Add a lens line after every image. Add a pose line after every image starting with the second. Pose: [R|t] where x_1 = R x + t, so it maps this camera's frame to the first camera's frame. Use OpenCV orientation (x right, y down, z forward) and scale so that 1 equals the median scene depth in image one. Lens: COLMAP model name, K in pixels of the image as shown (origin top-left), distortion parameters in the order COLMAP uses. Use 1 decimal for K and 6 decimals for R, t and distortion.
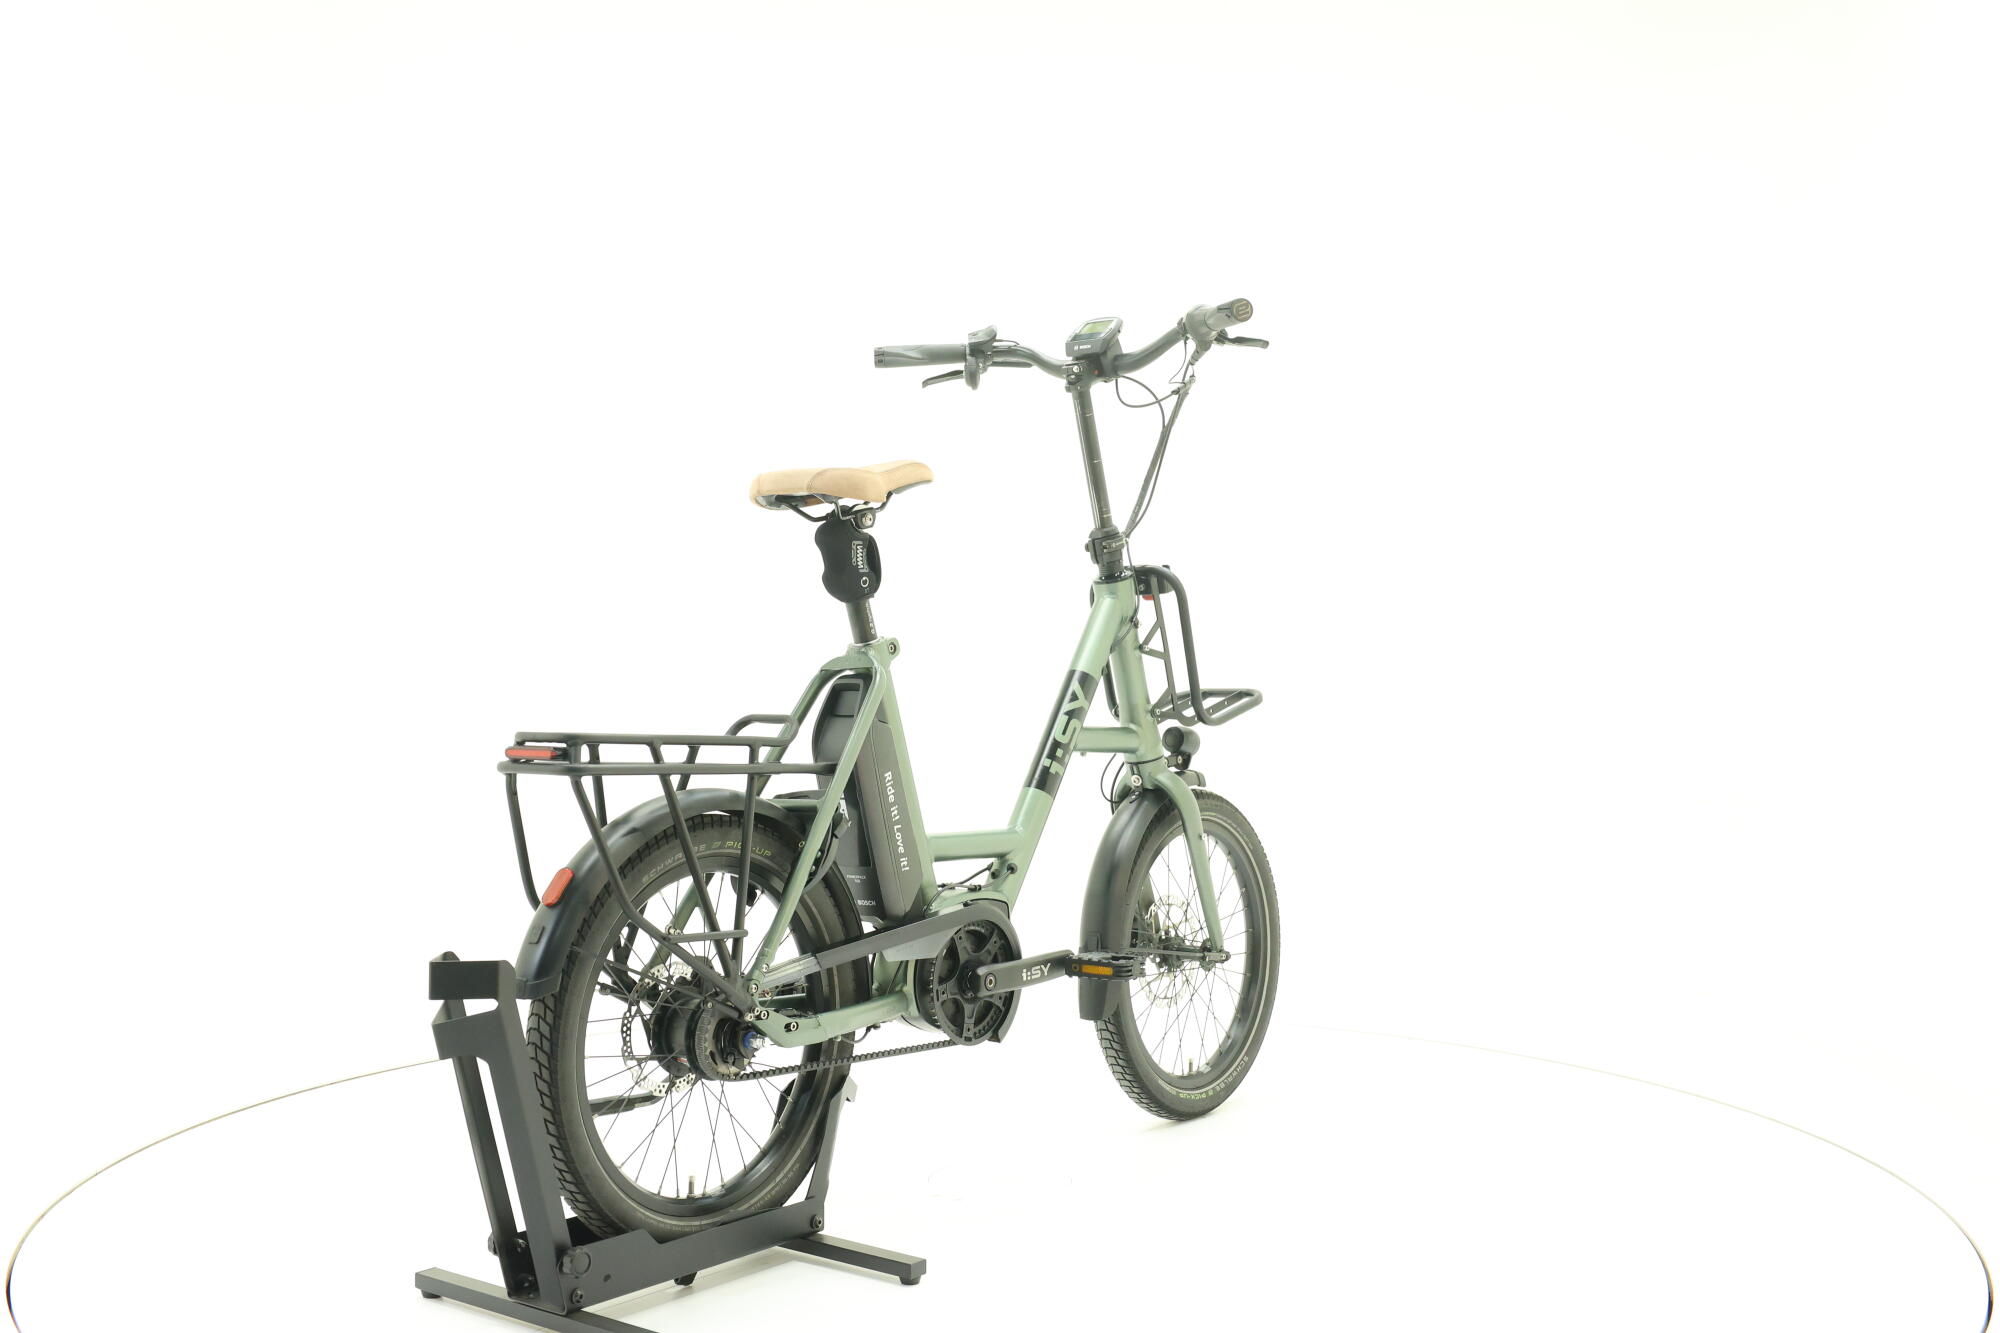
lens RADIAL K [[2181.1, 0, 1000.9], [0, 2181.1, 621.6], [0, 0, 1]] dist [0.008458, 0.008883]
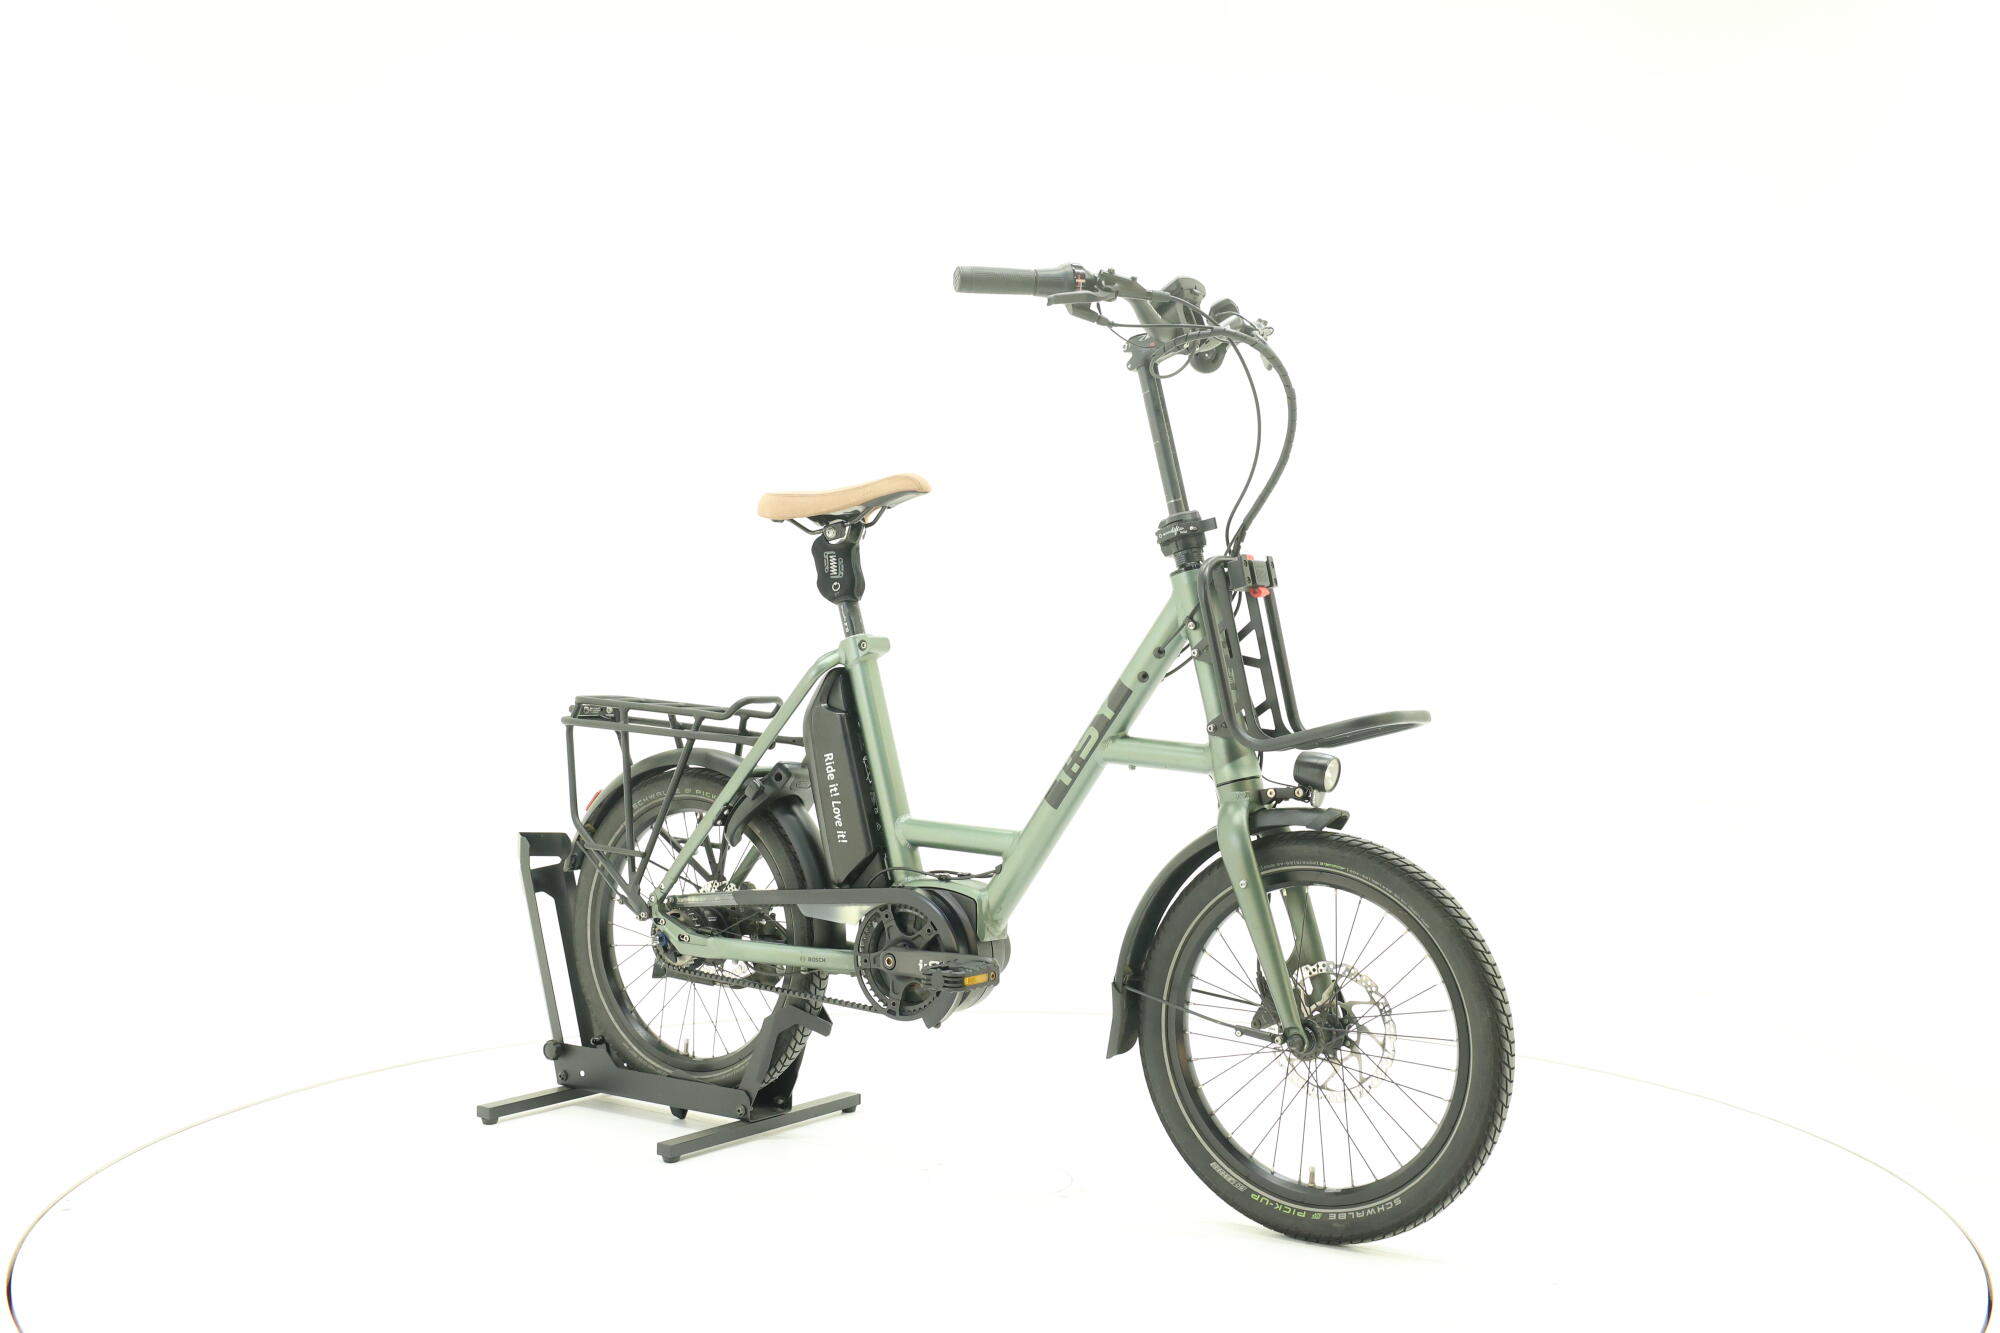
lens RADIAL K [[2189.2, 0, 1000.0], [0, 2189.2, 666.5], [0, 0, 1]] dist [-0.014923, -0.005939]
pose [[0.029532, 0.008627, -0.999527, 1.121832], [-0.011827, 0.999896, 0.008281, 0.013759], [0.999494, 0.011577, 0.029631, 1.084353]]
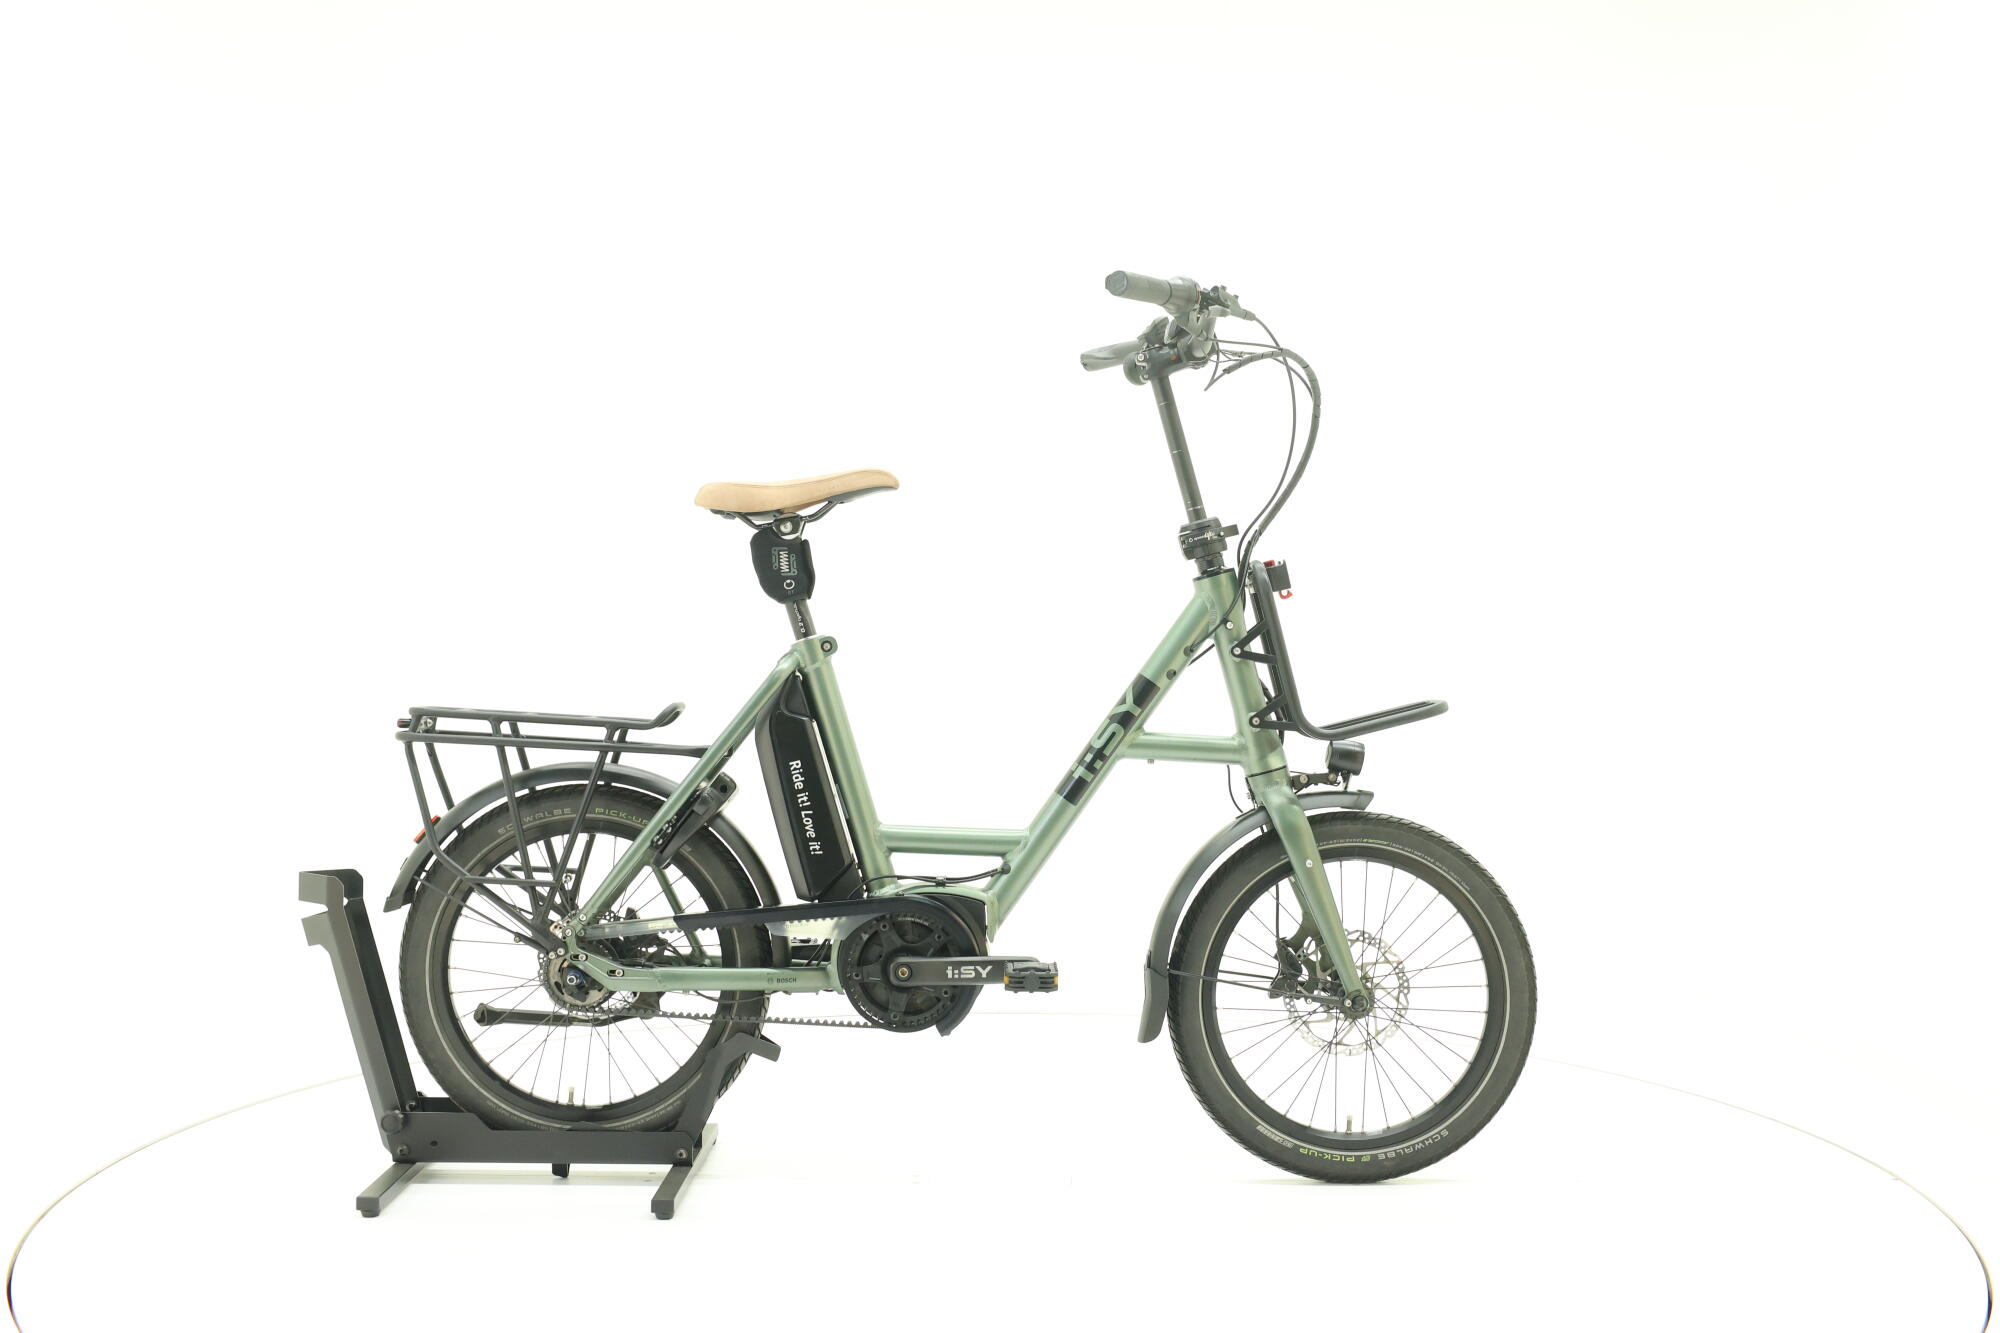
lens RADIAL K [[2189.2, 0, 1000.0], [0, 2189.2, 666.5], [0, 0, 1]] dist [-0.014923, -0.005939]
pose [[0.613227, 0.008425, -0.789862, 0.885972], [-0.003051, 0.999961, 0.008297, 0.013772], [0.789901, -0.002678, 0.613229, 0.430352]]
